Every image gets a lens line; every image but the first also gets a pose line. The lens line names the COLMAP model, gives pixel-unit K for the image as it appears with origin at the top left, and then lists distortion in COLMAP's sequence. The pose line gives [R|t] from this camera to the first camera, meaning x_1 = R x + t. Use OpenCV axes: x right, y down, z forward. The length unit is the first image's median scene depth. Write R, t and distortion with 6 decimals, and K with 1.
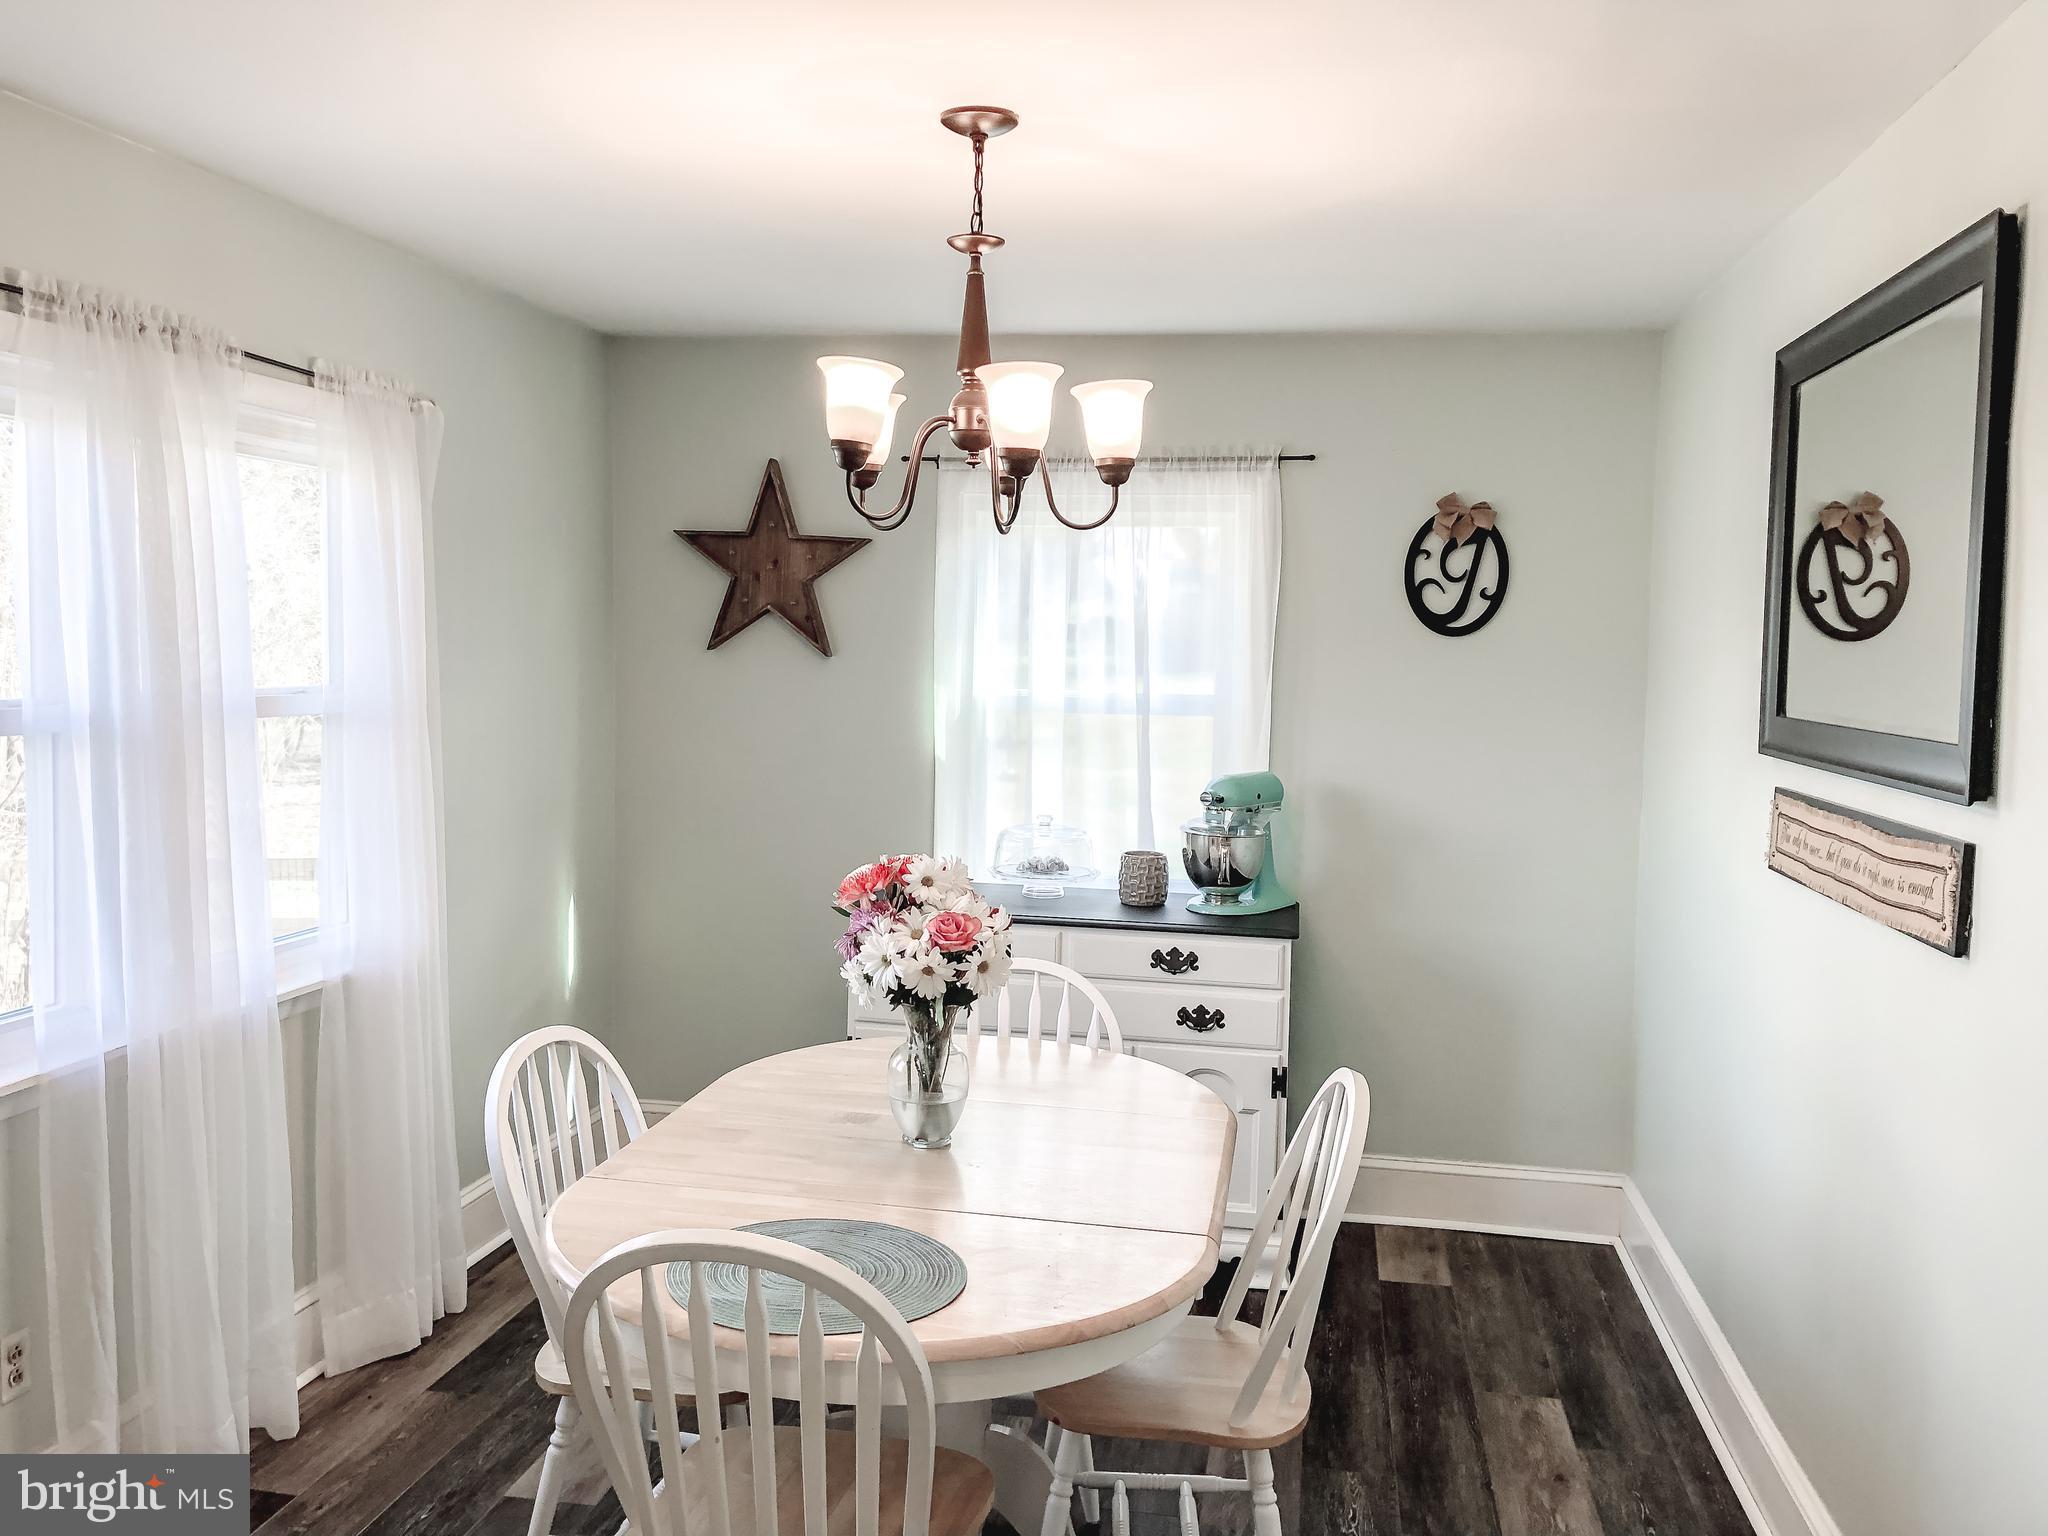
lens RADIAL K [[1677.9, 0, 1023.8], [0, 1677.9, 764.3], [0, 0, 1]] dist [0.039230, -0.047597]
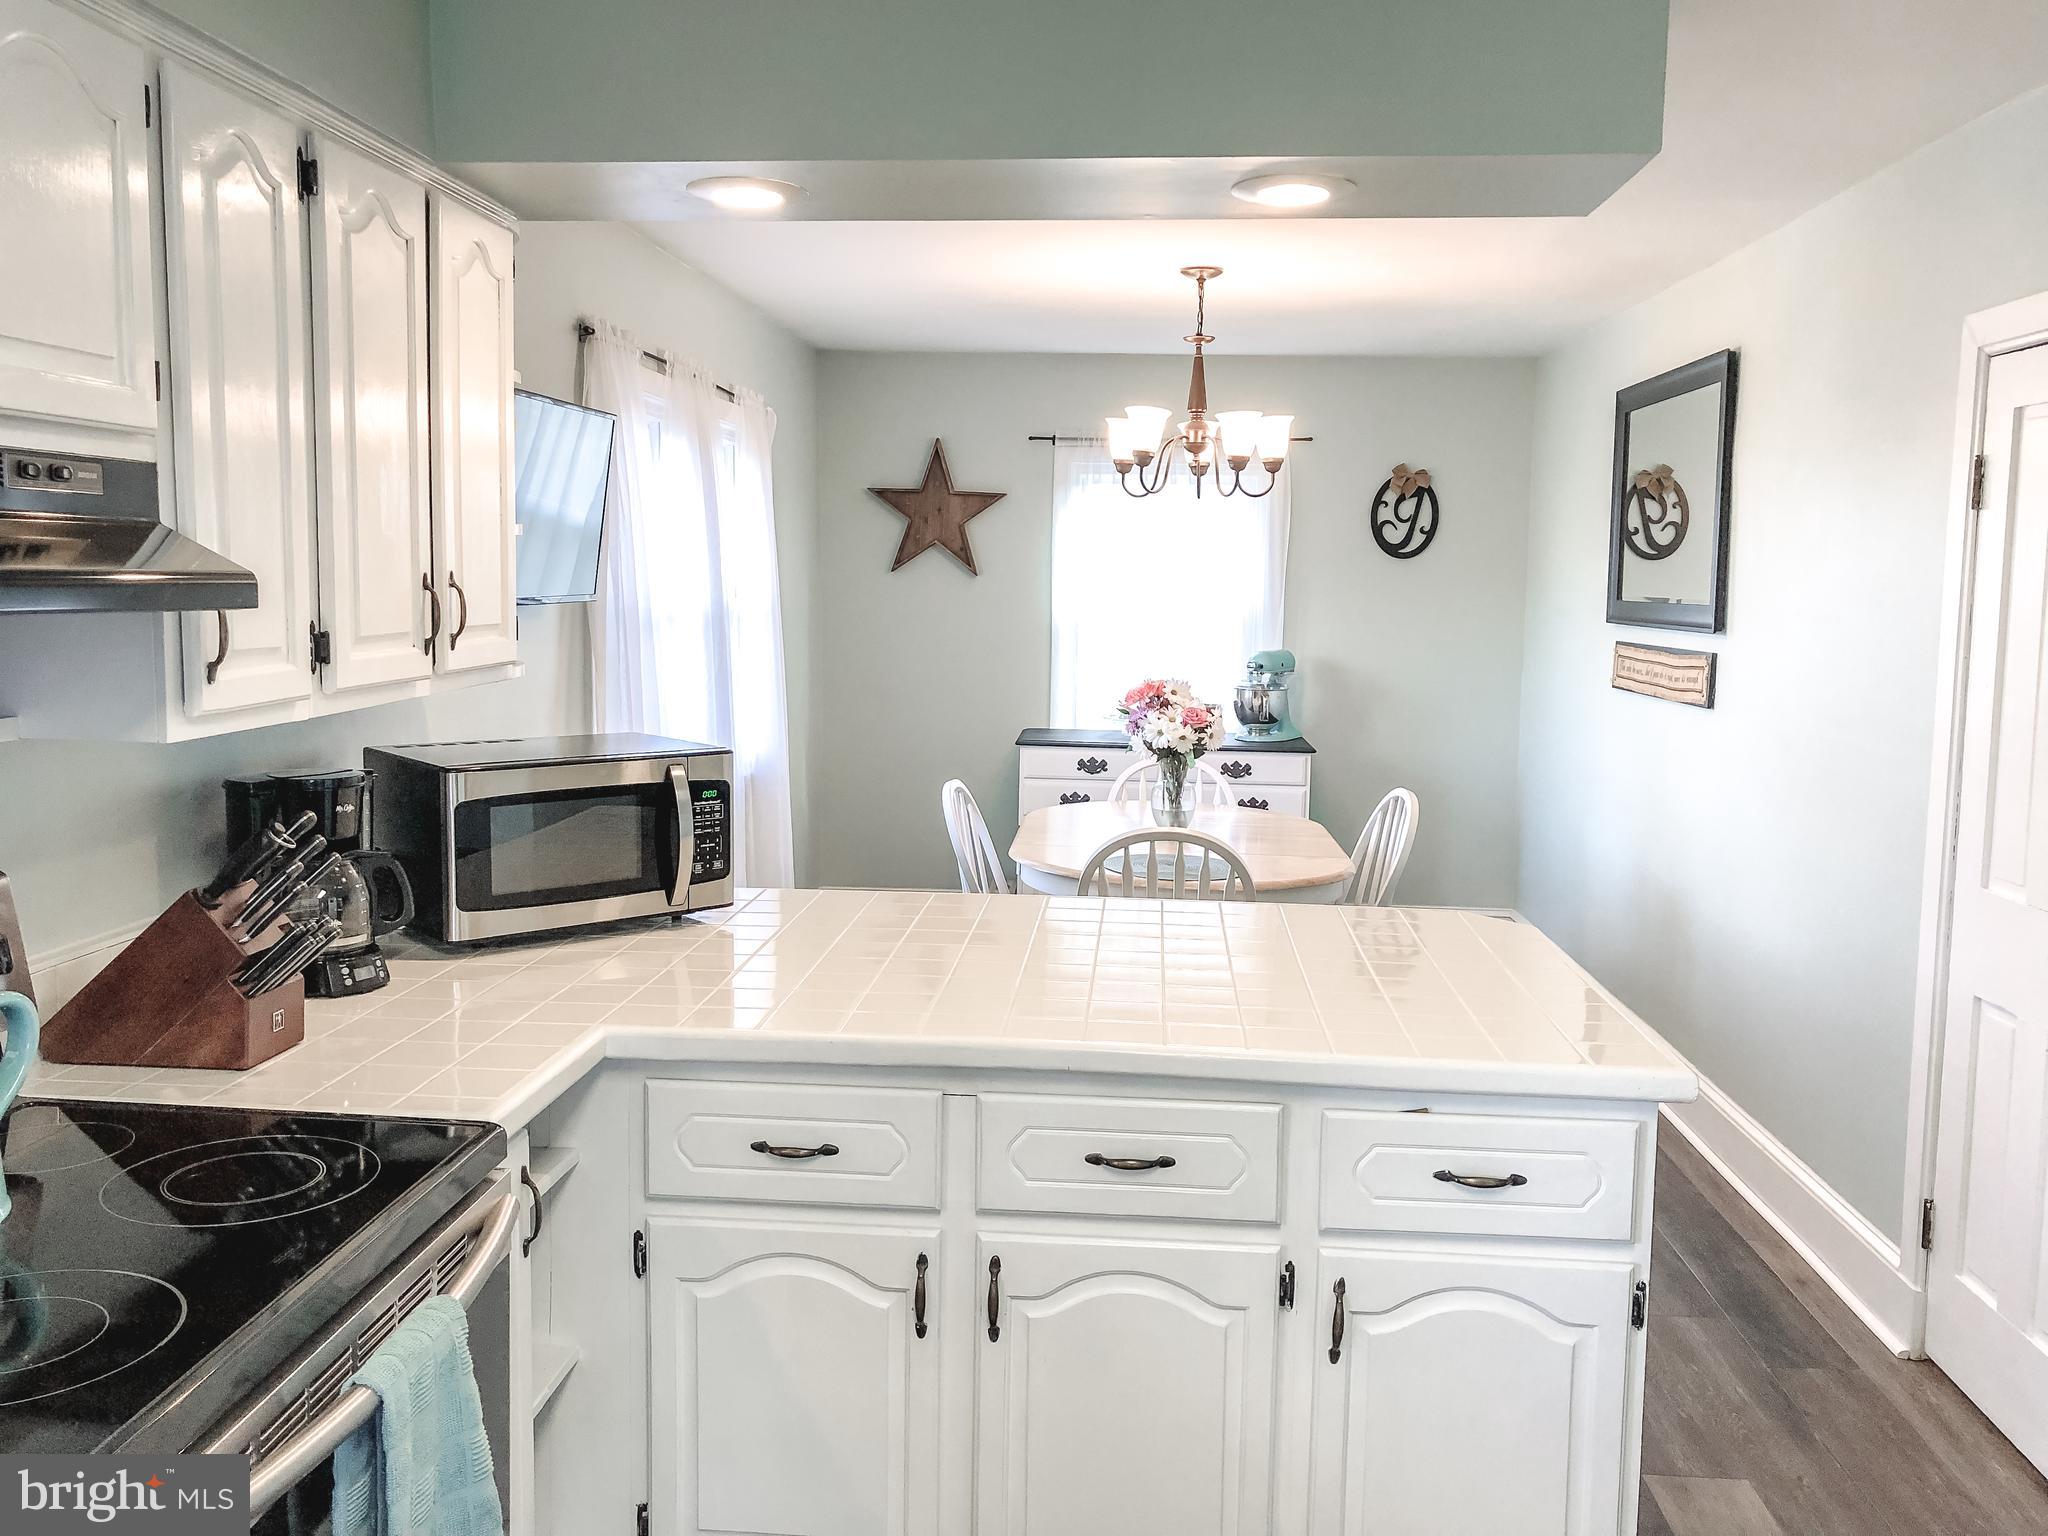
lens RADIAL K [[1677.9, 0, 1029.9], [0, 1677.9, 768.4], [0, 0, 1]] dist [0.039230, -0.047597]
pose [[0.994009, -0.018682, 0.107692, -0.262374], [0.014166, 0.998994, 0.042548, 0.046462], [-0.108378, -0.040767, 0.993273, -0.508239]]
